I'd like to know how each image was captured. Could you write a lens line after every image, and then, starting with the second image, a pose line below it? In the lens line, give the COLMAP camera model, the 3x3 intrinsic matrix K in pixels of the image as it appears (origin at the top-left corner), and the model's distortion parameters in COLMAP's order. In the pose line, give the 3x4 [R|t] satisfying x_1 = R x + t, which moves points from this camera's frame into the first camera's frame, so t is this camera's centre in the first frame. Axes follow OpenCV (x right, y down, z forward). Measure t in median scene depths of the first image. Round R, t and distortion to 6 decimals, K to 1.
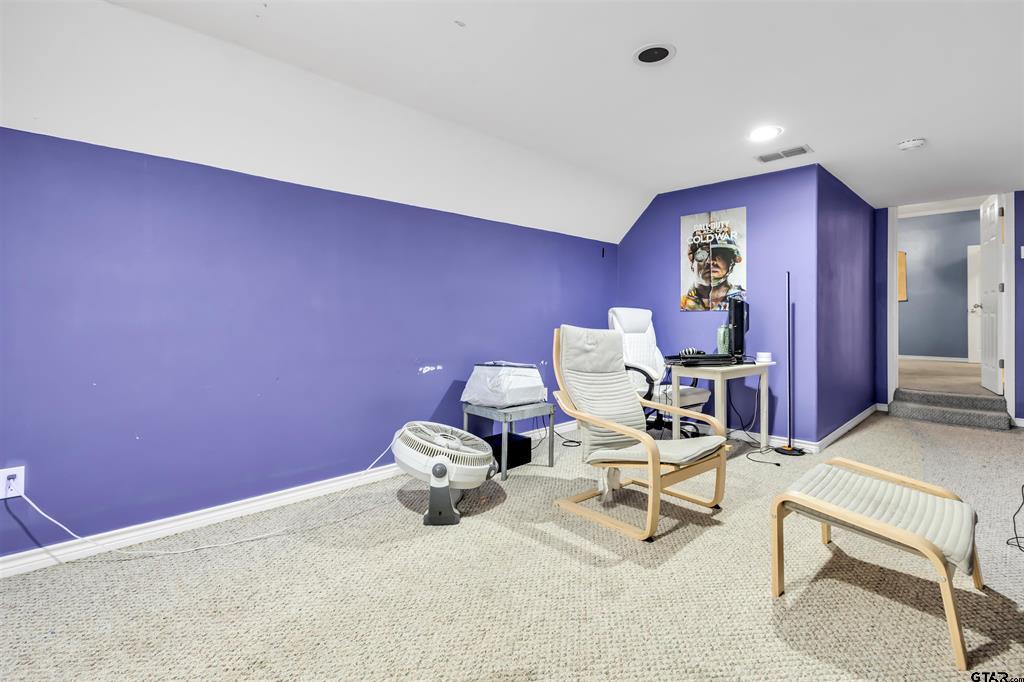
lens RADIAL K [[485.0, 0, 507.1], [0, 485.0, 309.8], [0, 0, 1]] dist [0.002682, 0.000552]
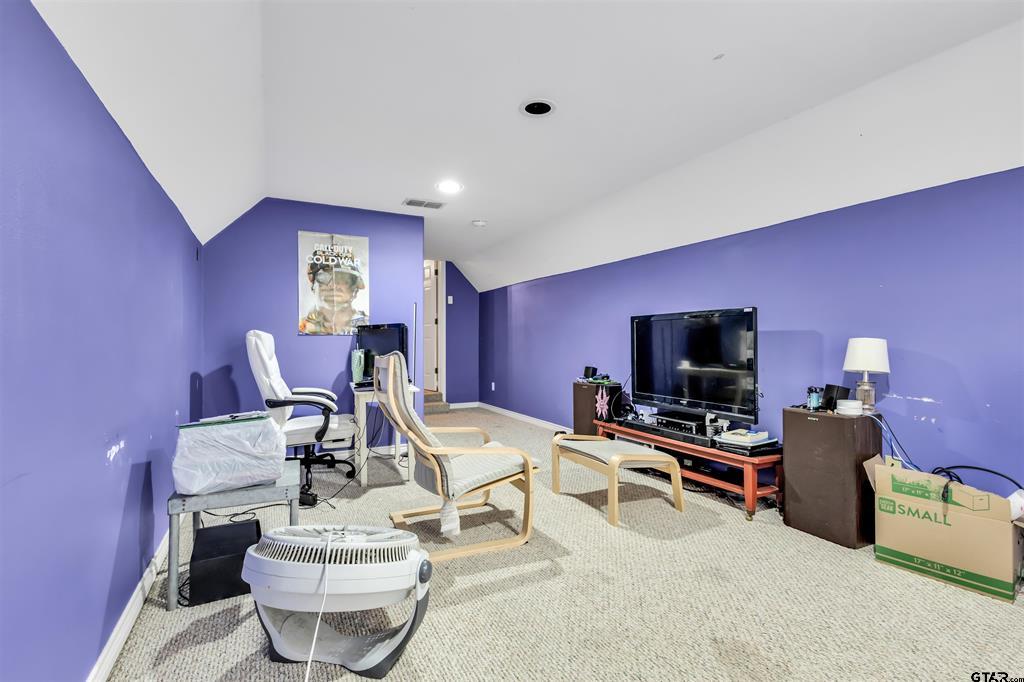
lens RADIAL K [[474.0, 0, 512.0], [0, 474.0, 341.0], [0, 0, 1]] dist [0.002551, 0.000442]
pose [[0.282681, -0.004485, 0.959204, -0.409299], [-0.009472, 0.999927, 0.007467, 0.003628], [-0.959167, -0.011196, 0.282618, 0.392659]]
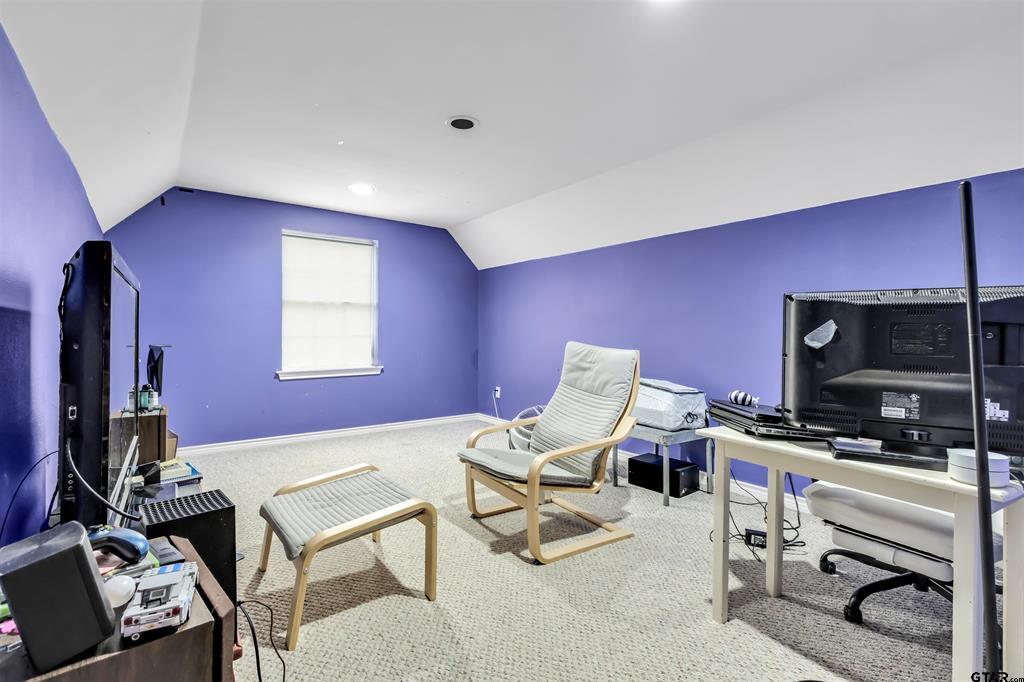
lens RADIAL K [[474.0, 0, 512.0], [0, 474.0, 341.0], [0, 0, 1]] dist [0.002551, 0.000442]
pose [[-0.128965, 0.016600, -0.991510, 0.787579], [0.009500, 0.999835, 0.015504, 0.008550], [0.991604, -0.007419, -0.129101, 0.677563]]
